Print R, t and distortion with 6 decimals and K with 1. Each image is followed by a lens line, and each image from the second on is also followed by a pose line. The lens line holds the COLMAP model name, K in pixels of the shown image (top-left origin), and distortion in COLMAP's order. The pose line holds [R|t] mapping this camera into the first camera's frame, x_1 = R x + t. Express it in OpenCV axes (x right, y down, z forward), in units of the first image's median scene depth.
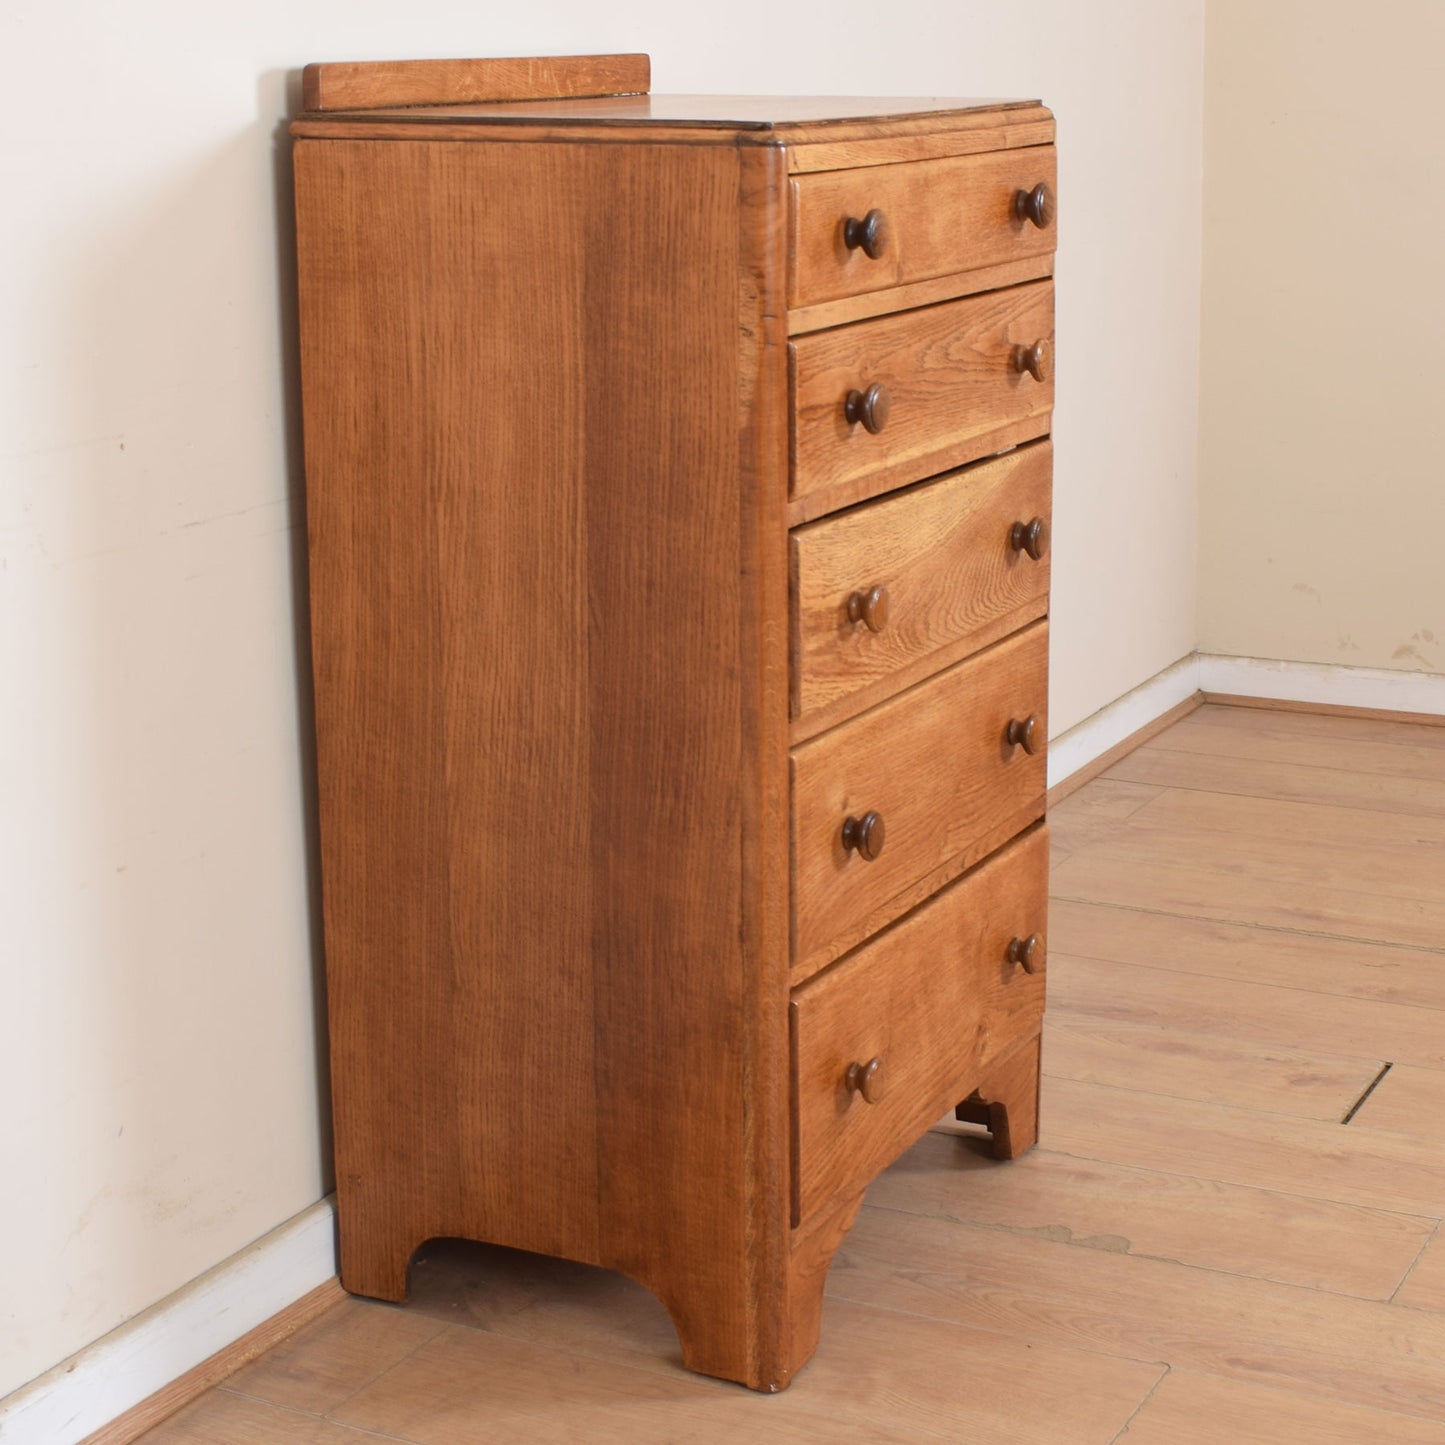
lens RADIAL K [[2774.0, 0, 722.2], [0, 2774.0, 649.0], [0, 0, 1]] dist [-0.064515, 0.188147]
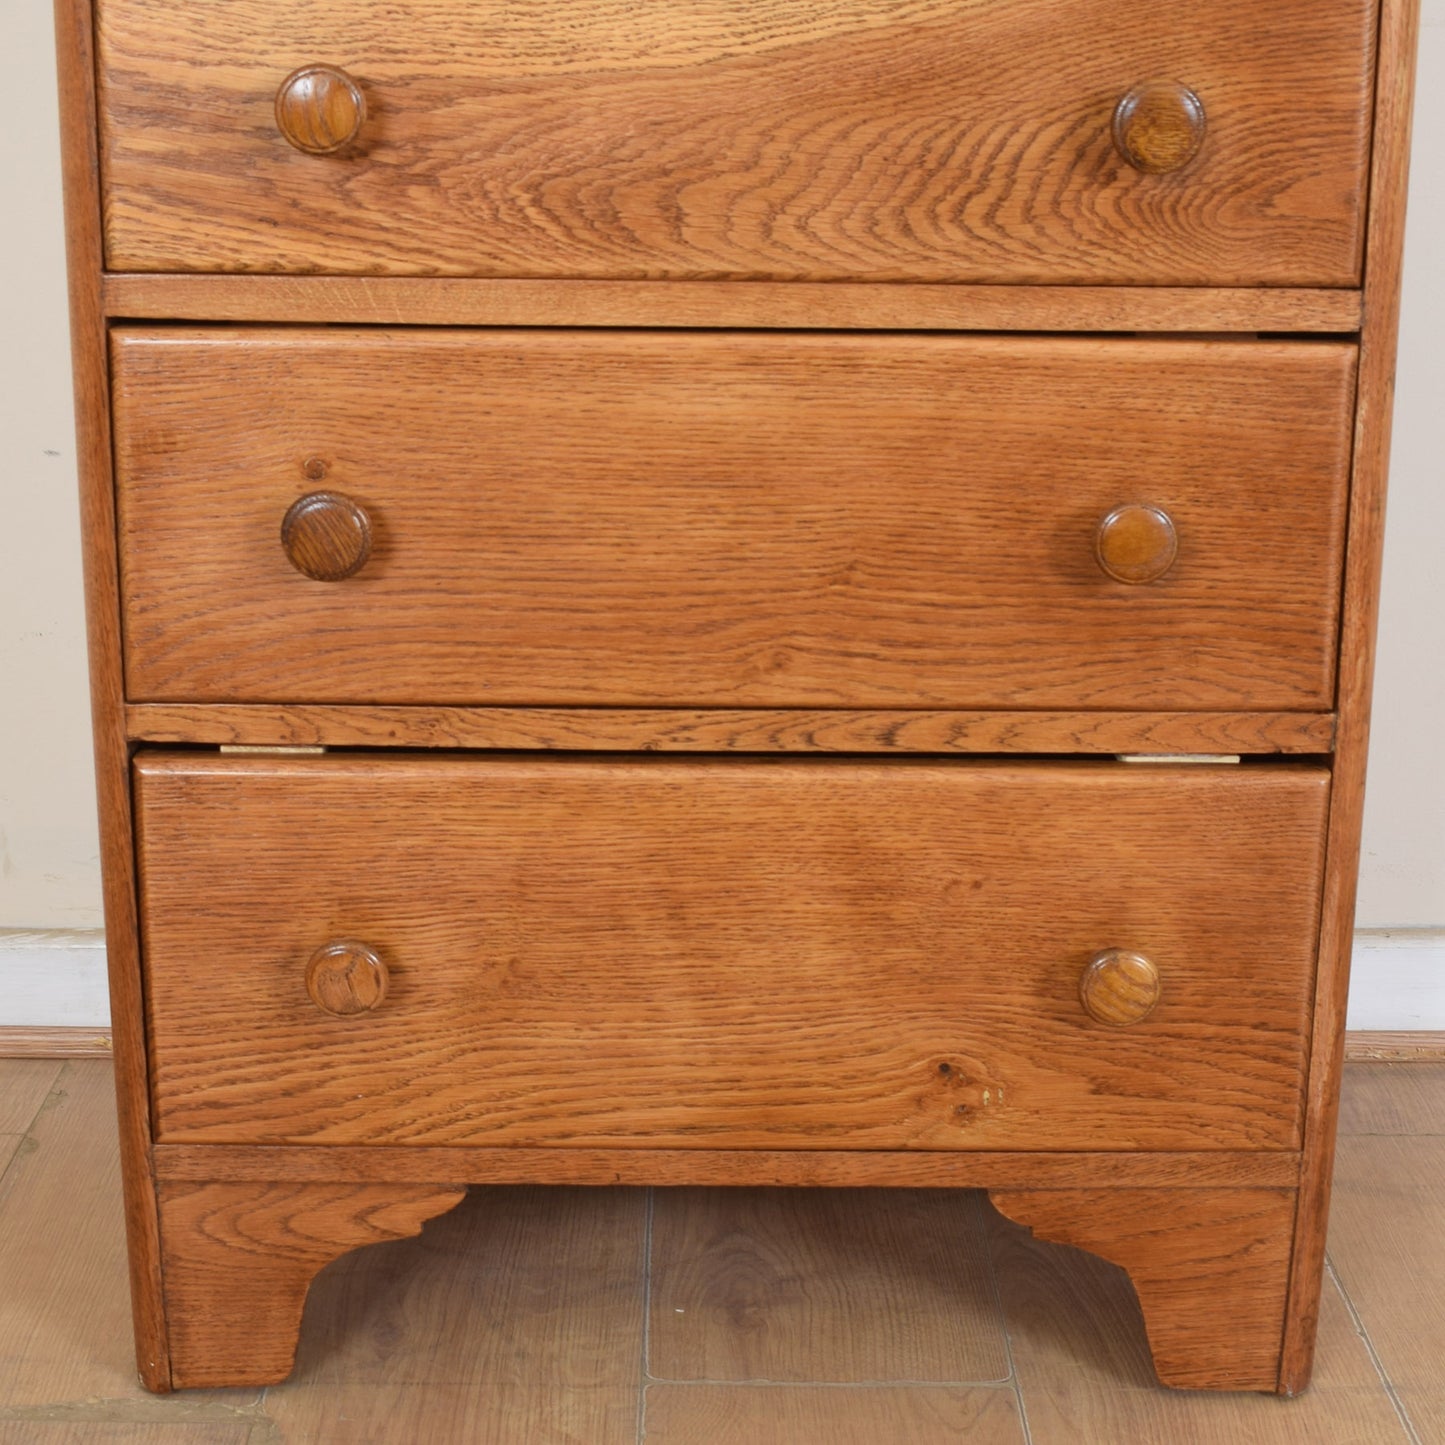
lens RADIAL K [[2731.4, 0, 728.2], [0, 2731.4, 721.7], [0, 0, 1]] dist [-0.081236, -0.044906]
pose [[0.469691, 0.263296, -0.842654, 0.573803], [-0.207065, 0.960721, 0.184770, -0.014599], [0.858204, 0.087699, 0.505761, 0.820608]]
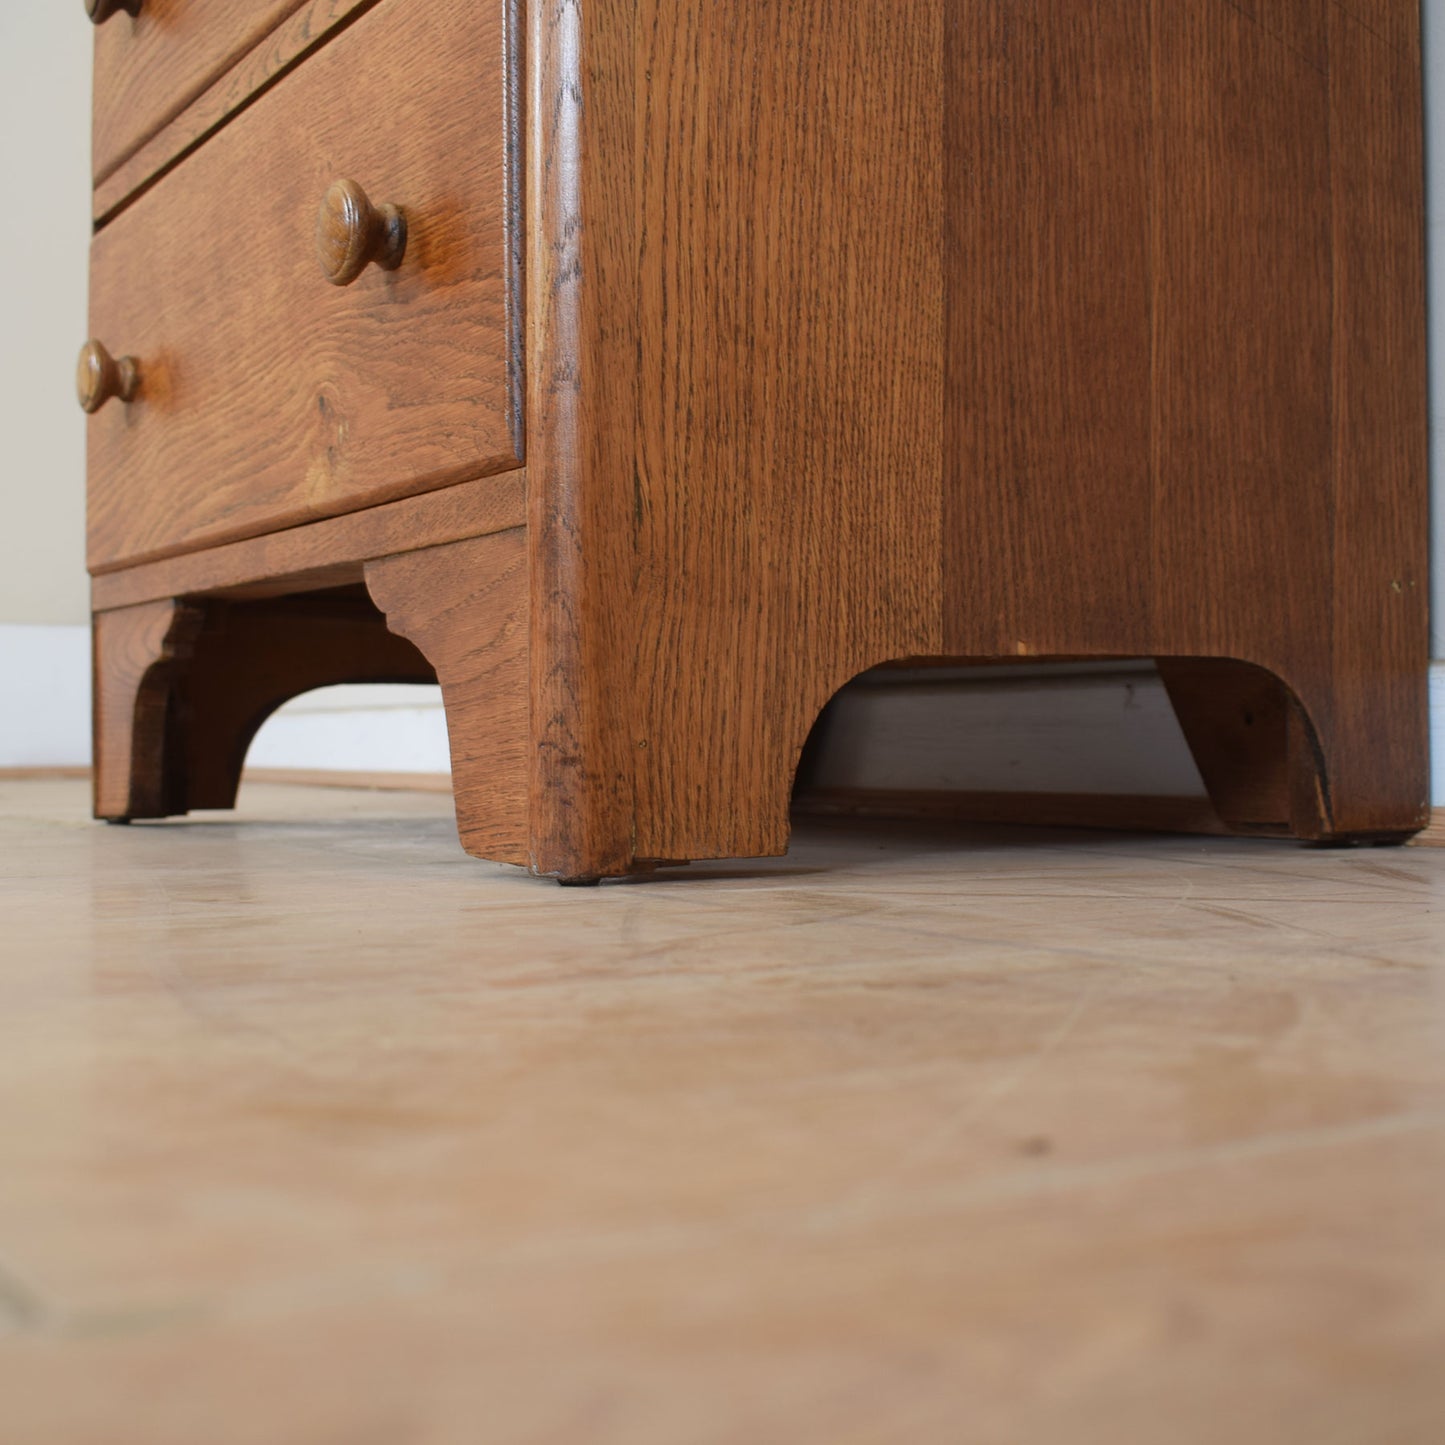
lens RADIAL K [[2030.3, 0, 721.8], [0, 2030.3, 723.4], [0, 0, 1]] dist [-0.026951, -0.076654]
pose [[-0.515788, 0.002897, -0.856712, 0.396777], [-0.181719, 0.976870, 0.112709, 0.162676], [0.837222, 0.213815, -0.503331, 1.440596]]
